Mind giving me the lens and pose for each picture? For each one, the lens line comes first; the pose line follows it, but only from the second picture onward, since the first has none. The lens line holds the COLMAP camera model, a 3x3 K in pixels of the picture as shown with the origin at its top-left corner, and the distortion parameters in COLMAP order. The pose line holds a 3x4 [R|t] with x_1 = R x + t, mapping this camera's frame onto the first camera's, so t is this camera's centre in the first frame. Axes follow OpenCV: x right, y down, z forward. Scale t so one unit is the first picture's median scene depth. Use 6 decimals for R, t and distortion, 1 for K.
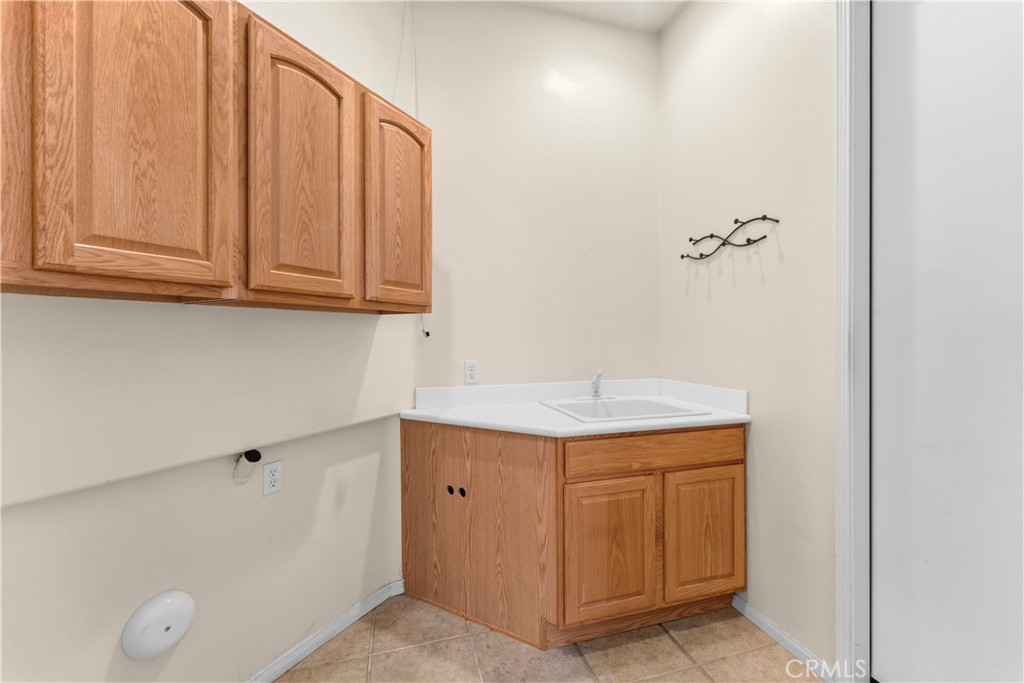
lens RADIAL K [[408.6, 0, 508.2], [0, 408.6, 337.0], [0, 0, 1]] dist [-0.003061, -0.000046]
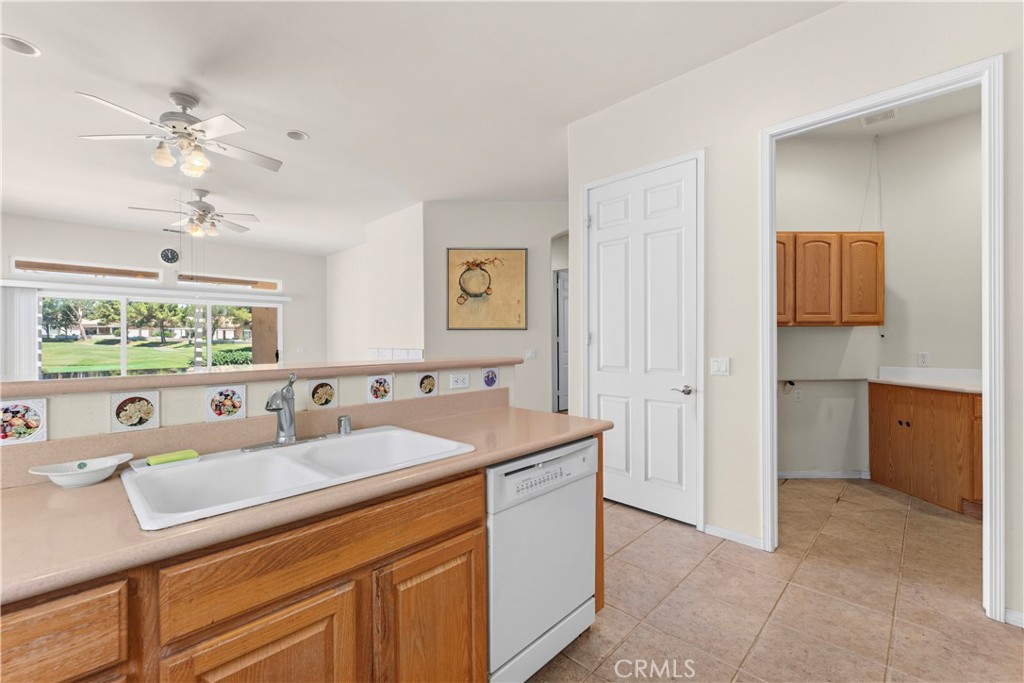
lens RADIAL K [[440.0, 0, 505.8], [0, 440.0, 342.3], [0, 0, 1]] dist [0.000154, 0.000159]
pose [[0.505400, 0.006799, -0.862858, 0.732819], [-0.001978, 0.999975, 0.006721, 0.012010], [0.862883, -0.001690, 0.505401, -1.666351]]
